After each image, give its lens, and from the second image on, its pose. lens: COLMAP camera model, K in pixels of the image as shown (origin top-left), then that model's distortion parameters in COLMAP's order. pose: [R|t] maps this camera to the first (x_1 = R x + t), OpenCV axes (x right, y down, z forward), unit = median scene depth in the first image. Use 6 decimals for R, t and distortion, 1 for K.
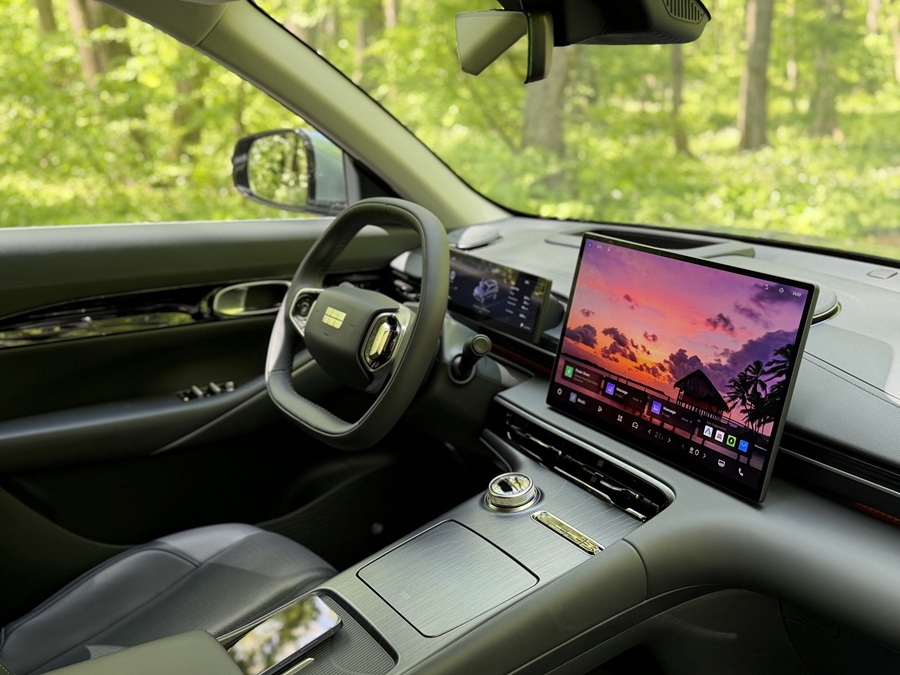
lens RADIAL K [[1017.4, 0, 452.2], [0, 1017.4, 335.0], [0, 0, 1]] dist [0.052009, 0.000000]
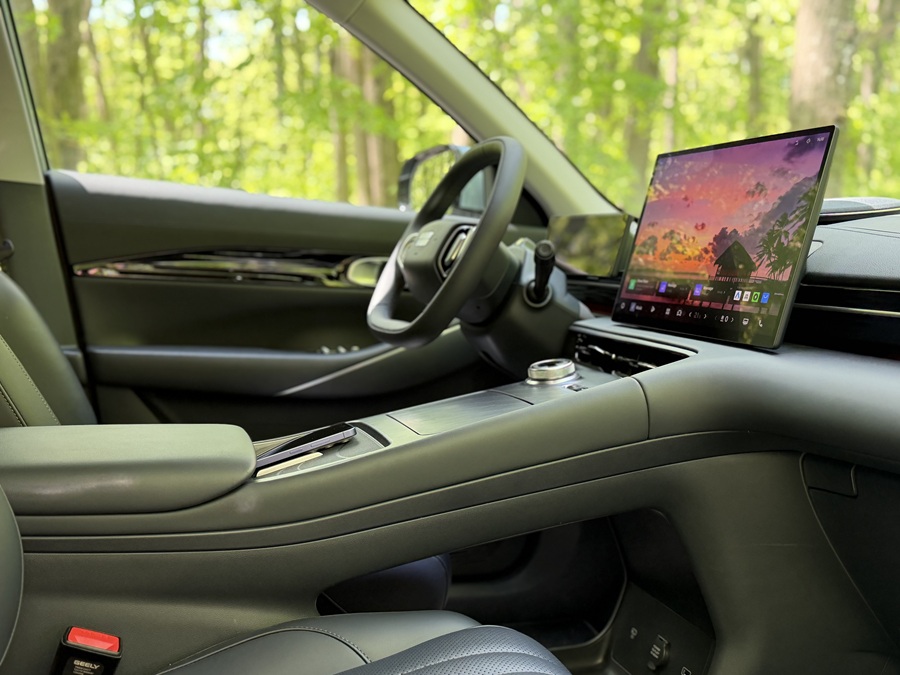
lens RADIAL K [[1017.4, 0, 455.9], [0, 1017.4, 338.9], [0, 0, 1]] dist [0.052009, 0.000000]
pose [[0.962526, 0.051191, -0.266316, 0.231768], [-0.106287, 0.974666, -0.196795, 0.325883], [0.249495, 0.217726, 0.943582, 0.015098]]
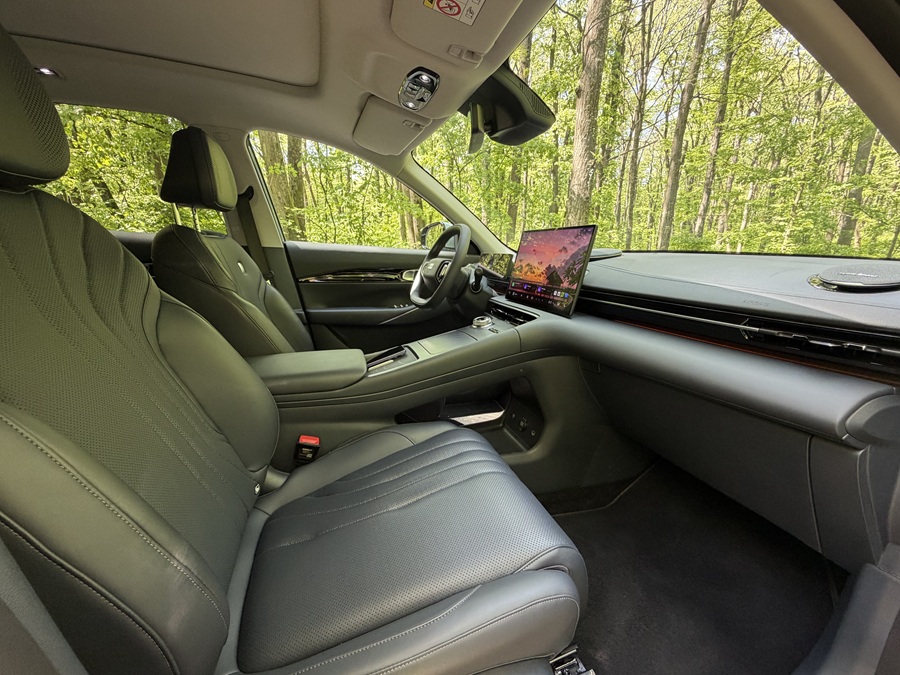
lens RADIAL K [[363.6, 0, 447.9], [0, 363.6, 335.8], [0, 0, 1]] dist [0.001322, 0.001048]
pose [[0.964393, 0.062716, -0.256929, 0.212434], [-0.078127, 0.995678, -0.050208, 0.239238], [0.252669, 0.068493, 0.965125, 0.083674]]
